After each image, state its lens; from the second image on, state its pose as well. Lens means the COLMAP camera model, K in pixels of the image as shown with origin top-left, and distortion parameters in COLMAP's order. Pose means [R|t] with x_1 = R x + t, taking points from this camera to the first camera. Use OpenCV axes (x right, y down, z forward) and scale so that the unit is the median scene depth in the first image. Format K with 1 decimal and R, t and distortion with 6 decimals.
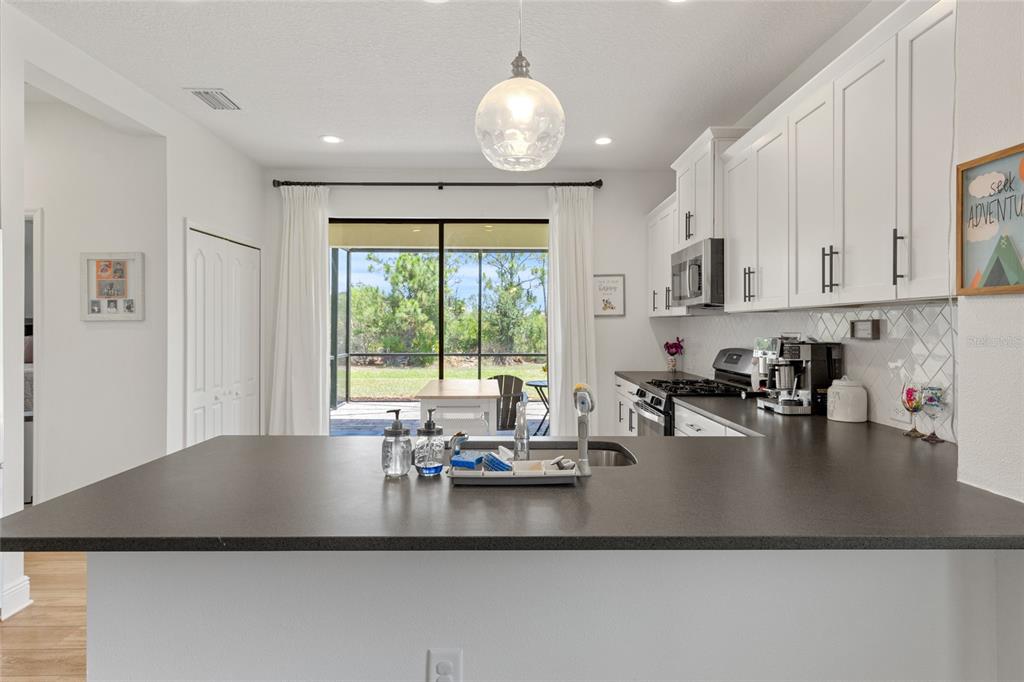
lens RADIAL K [[578.2, 0, 513.9], [0, 578.2, 328.0], [0, 0, 1]] dist [-0.000364, -0.000599]
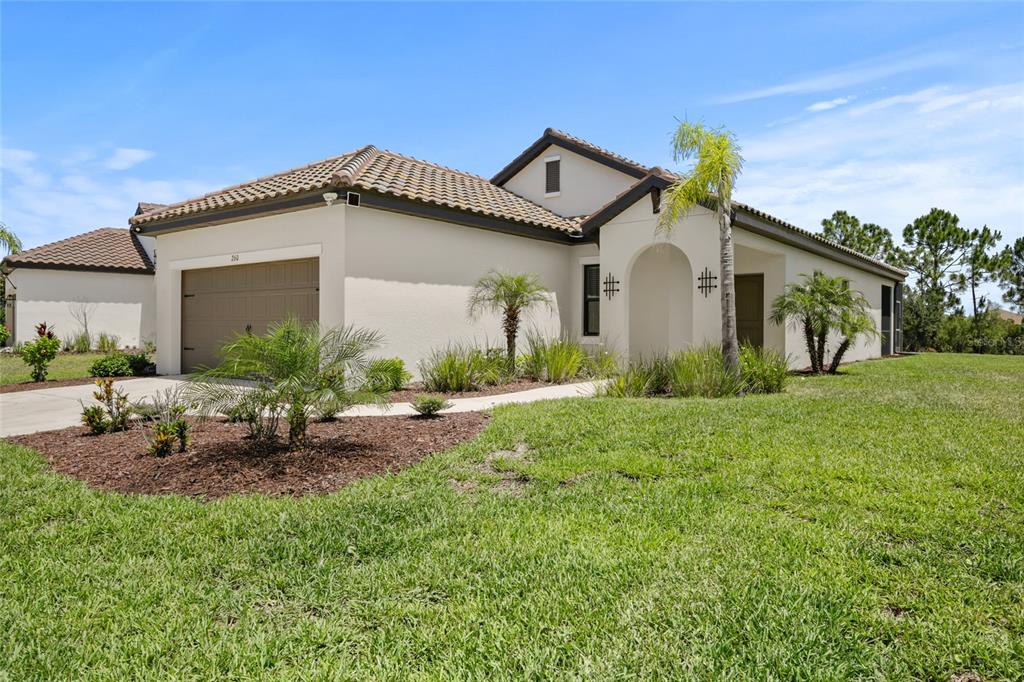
lens RADIAL K [[703.0, 0, 512.0], [0, 703.0, 341.0], [0, 0, 1]] dist [0.000915, 0.000487]
pose [[0.789495, 0.006540, -0.613722, 1.223994], [0.000501, 0.999936, 0.011301, 0.071238], [0.613756, -0.009229, 0.789442, -3.853543]]
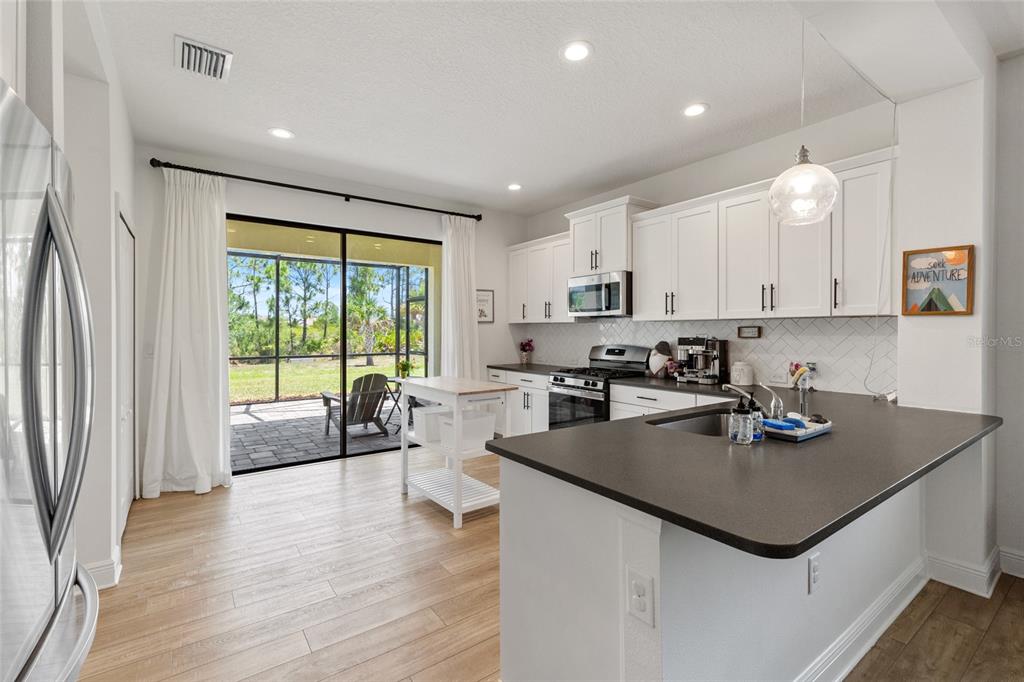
lens RADIAL K [[460.1, 0, 516.1], [0, 460.1, 330.0], [0, 0, 1]] dist [0.007294, -0.000598]
pose [[0.812852, -0.001526, 0.582468, -0.364018], [0.003180, 0.999993, -0.001819, -0.001764], [-0.582461, 0.003331, 0.812852, 0.134178]]
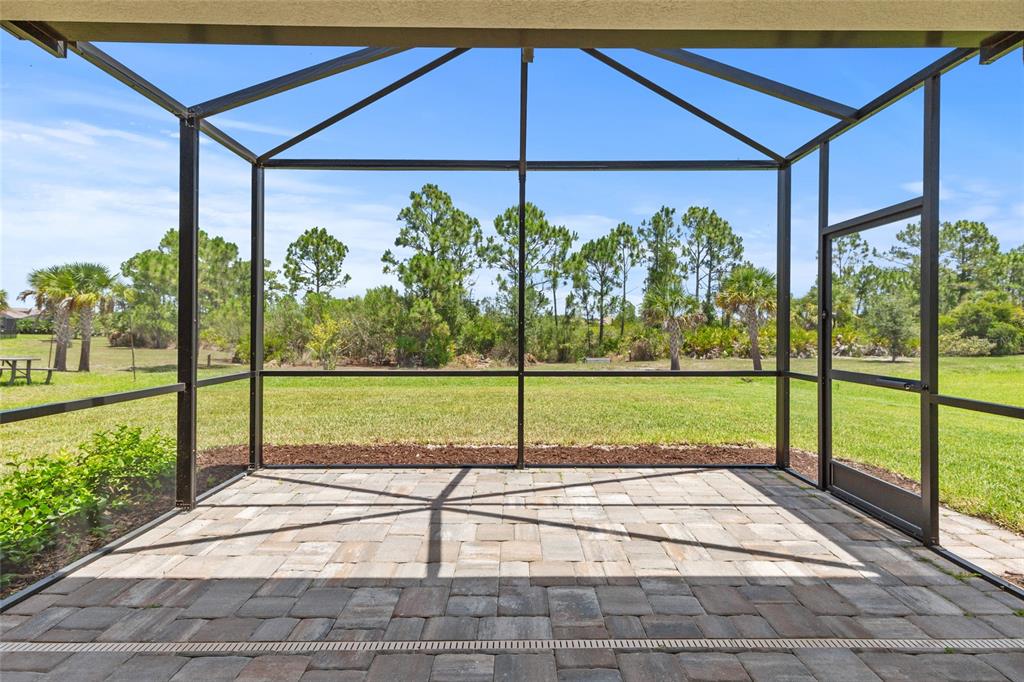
lens RADIAL K [[460.1, 0, 516.1], [0, 460.1, 330.0], [0, 0, 1]] dist [0.007294, -0.000598]
pose [[1.000000, 0.000578, 0.000218, -0.121208], [-0.000578, 0.999998, -0.001642, 0.020788], [-0.000219, 0.001642, 0.999999, 1.123098]]
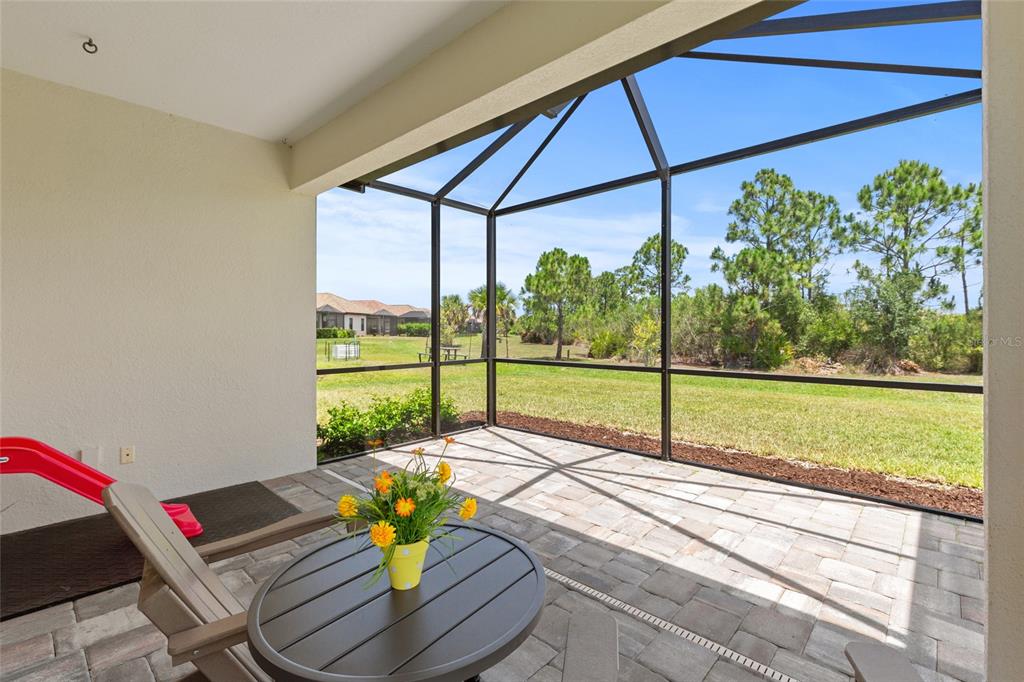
lens RADIAL K [[459.7, 0, 517.9], [0, 459.7, 333.0], [0, 0, 1]] dist [-0.002218, -0.000471]
pose [[0.730599, 0.002209, -0.682803, 0.245926], [0.001917, 0.999984, 0.005286, 0.021279], [0.682804, -0.005171, 0.730583, 1.125875]]
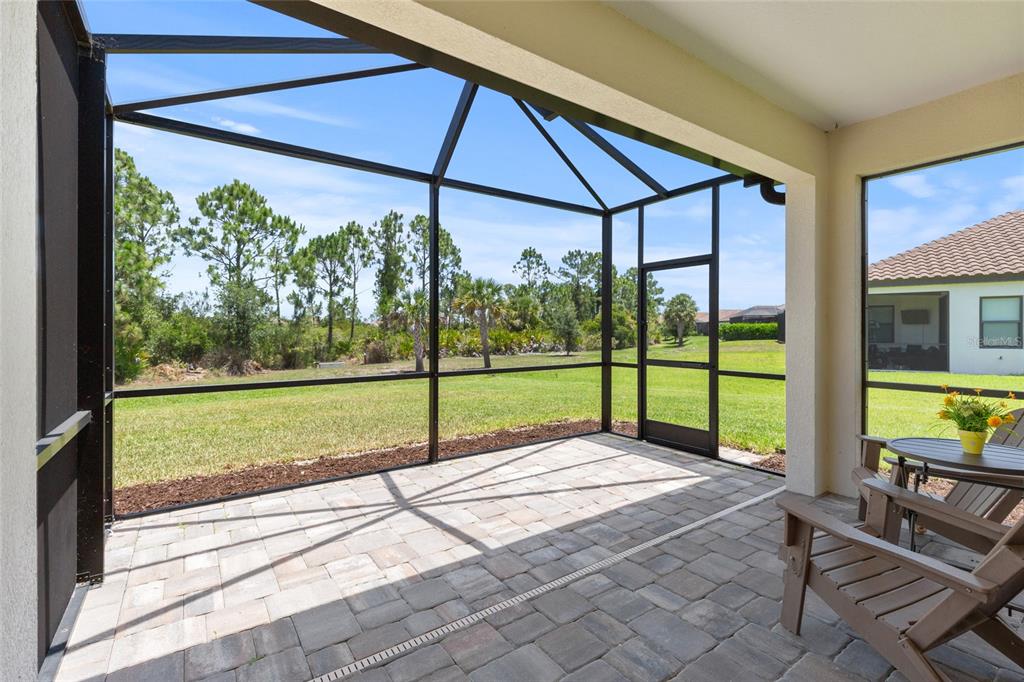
lens RADIAL K [[466.2, 0, 516.5], [0, 466.2, 334.0], [0, 0, 1]] dist [0.003048, 0.000016]
pose [[0.815929, -0.006015, 0.578121, -0.470816], [0.004551, 0.999982, 0.003982, 0.017480], [-0.578134, -0.000618, 0.815941, 1.129583]]
